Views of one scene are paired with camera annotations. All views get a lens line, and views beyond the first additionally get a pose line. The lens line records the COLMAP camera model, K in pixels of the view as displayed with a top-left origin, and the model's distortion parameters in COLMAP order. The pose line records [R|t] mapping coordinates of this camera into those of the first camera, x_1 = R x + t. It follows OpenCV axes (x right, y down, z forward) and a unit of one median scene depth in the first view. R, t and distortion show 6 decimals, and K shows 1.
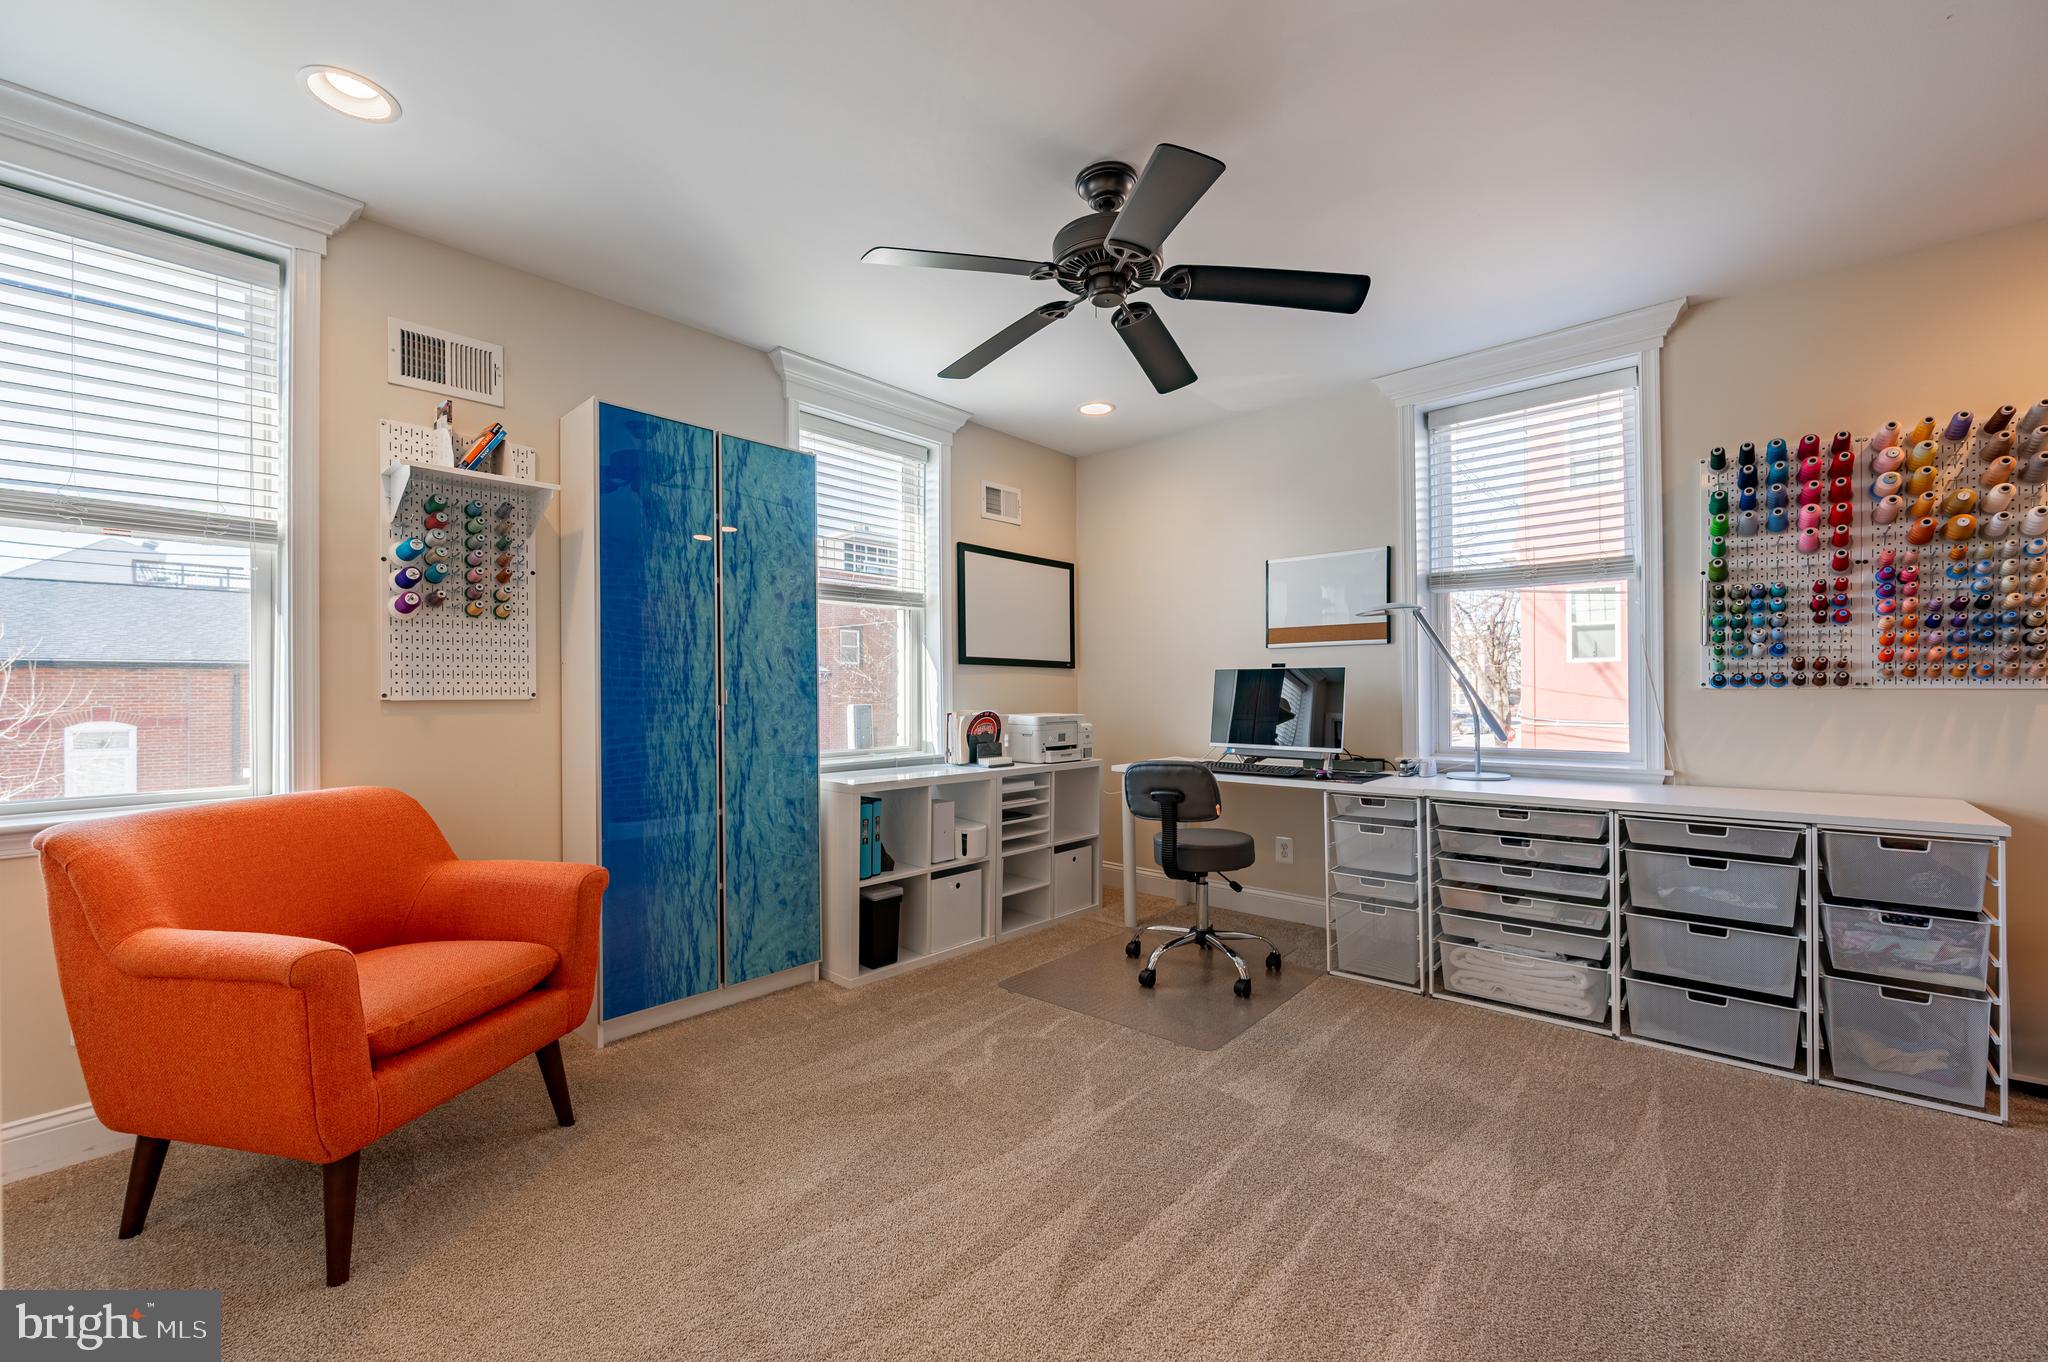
lens RADIAL K [[807.3, 0, 1020.9], [0, 807.3, 689.8], [0, 0, 1]] dist [-0.000447, -0.000681]
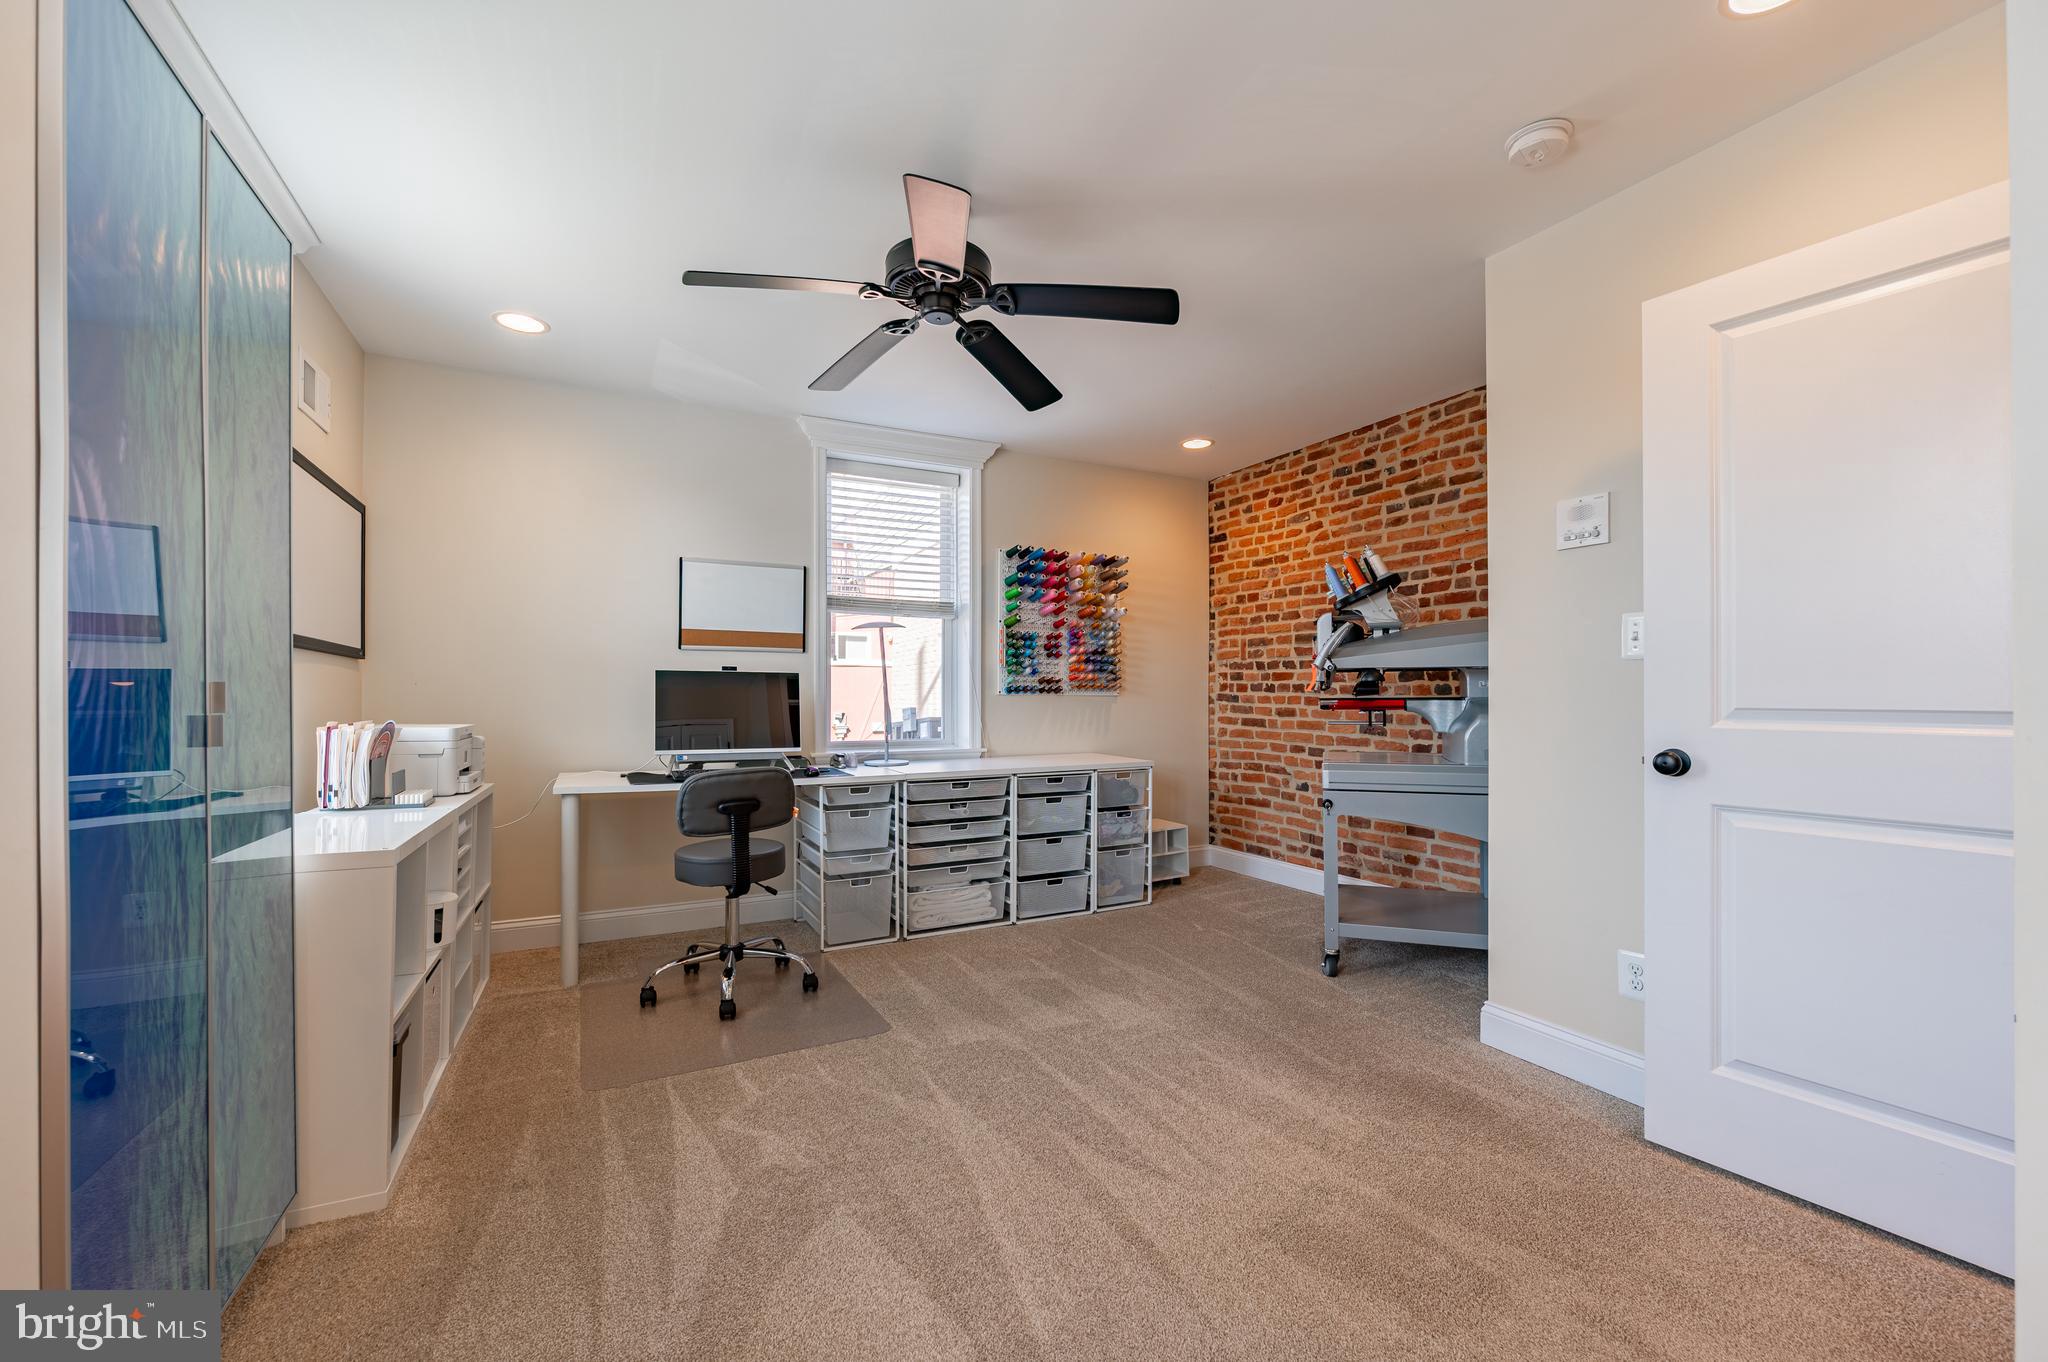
lens RADIAL K [[806.9, 0, 1027.1], [0, 806.9, 690.7], [0, 0, 1]] dist [-0.000431, 0.000190]
pose [[0.366345, 0.011427, 0.930409, -0.639470], [-0.005327, 0.999934, -0.010184, 0.007351], [-0.930464, -0.001226, 0.366381, 0.402403]]
